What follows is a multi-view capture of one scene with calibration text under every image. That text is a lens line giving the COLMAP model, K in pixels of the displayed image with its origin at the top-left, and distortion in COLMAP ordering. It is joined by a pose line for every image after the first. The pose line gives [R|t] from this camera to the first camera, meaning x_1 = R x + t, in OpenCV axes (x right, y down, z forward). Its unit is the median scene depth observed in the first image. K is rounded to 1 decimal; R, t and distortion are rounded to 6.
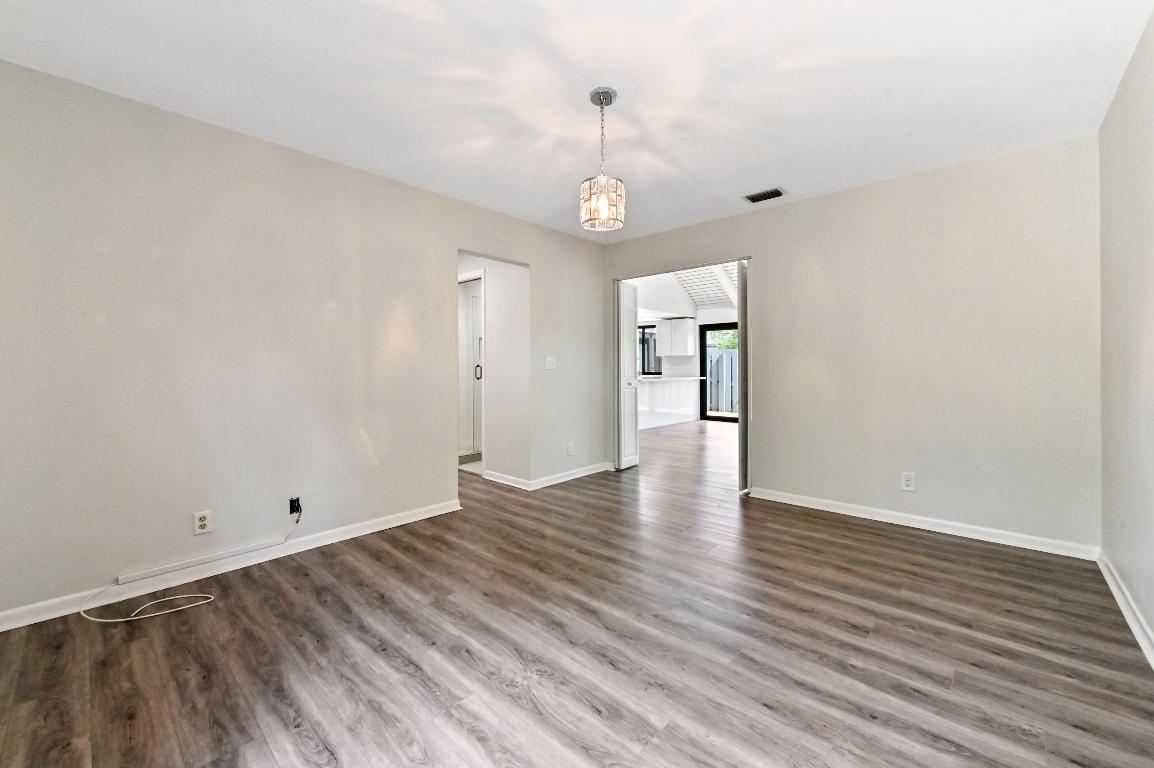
lens RADIAL K [[463.5, 0, 581.6], [0, 463.5, 368.6], [0, 0, 1]] dist [-0.009411, 0.000470]
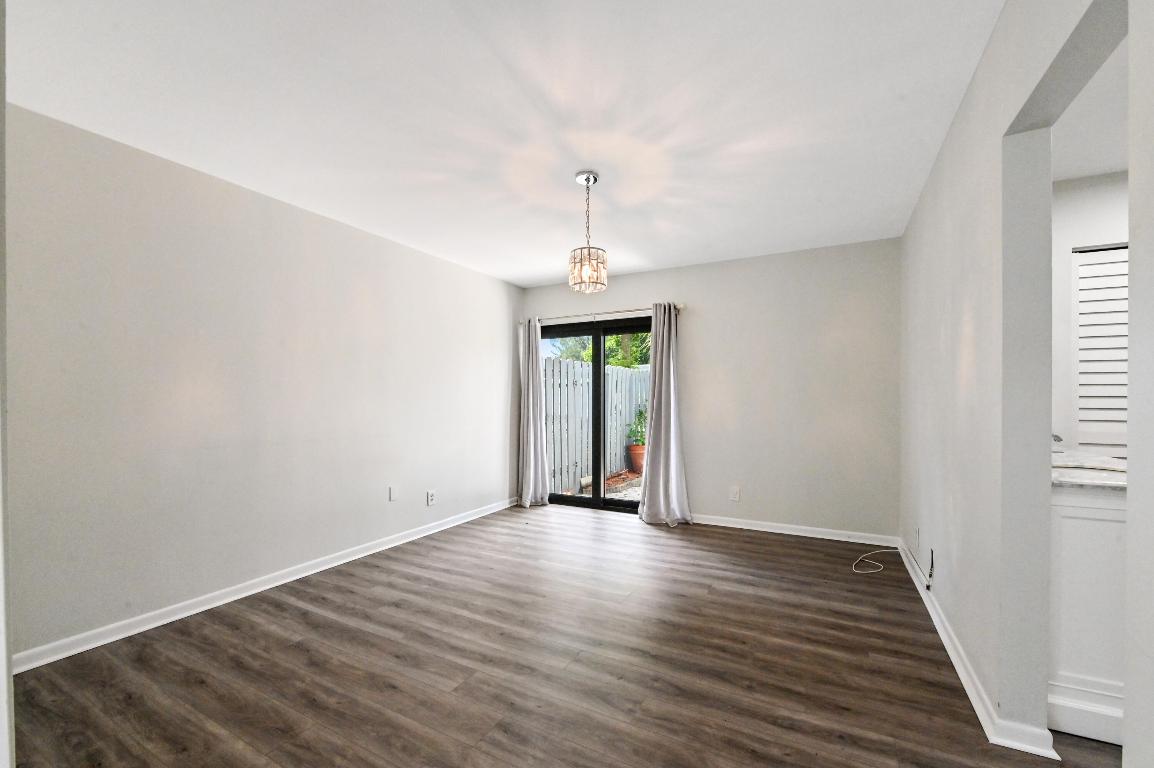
lens RADIAL K [[463.5, 0, 568.7], [0, 463.5, 404.9], [0, 0, 1]] dist [-0.009411, 0.000470]
pose [[-0.975352, 0.009054, -0.220468, 0.310529], [0.005998, 0.999876, 0.014527, -0.029852], [0.220572, 0.012847, -0.975286, 1.880645]]
